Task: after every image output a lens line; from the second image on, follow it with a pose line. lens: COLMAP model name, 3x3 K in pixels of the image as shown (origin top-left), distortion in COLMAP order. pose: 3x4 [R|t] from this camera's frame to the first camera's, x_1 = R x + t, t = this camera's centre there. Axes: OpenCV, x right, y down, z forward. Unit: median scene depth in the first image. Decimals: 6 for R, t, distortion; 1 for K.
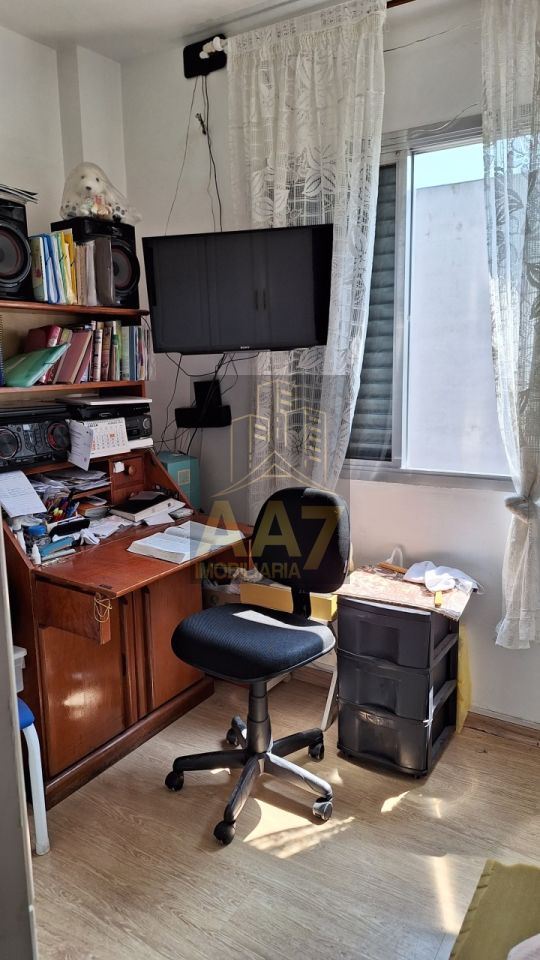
lens RADIAL K [[674.3, 0, 269.1], [0, 674.3, 486.3], [0, 0, 1]] dist [0.105874, -0.132144]
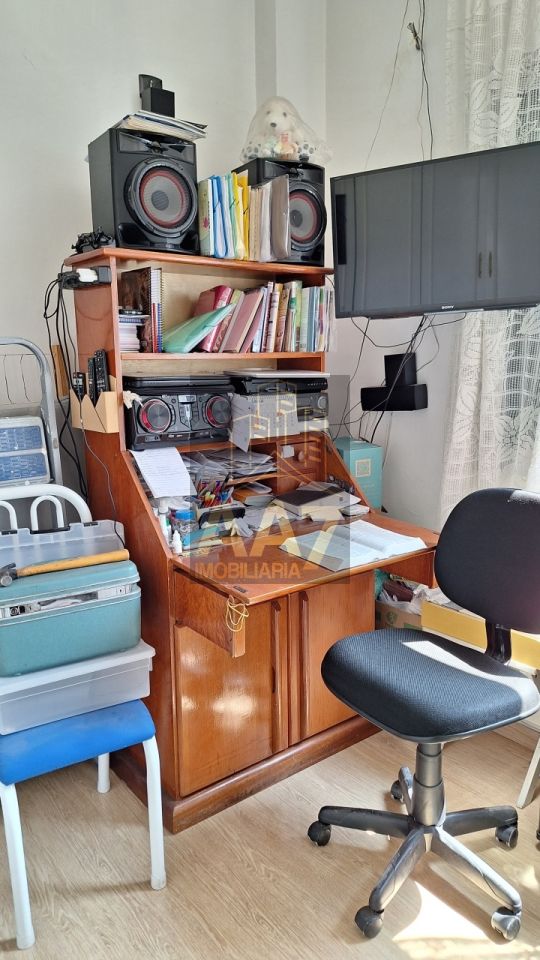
lens RADIAL K [[659.8, 0, 268.0], [0, 659.8, 488.6], [0, 0, 1]] dist [0.084743, -0.099596]
pose [[0.943071, 0.069251, -0.325302, 0.035421], [-0.069191, 0.997534, 0.011767, 0.011666], [0.325315, 0.011411, 0.945537, 0.204978]]
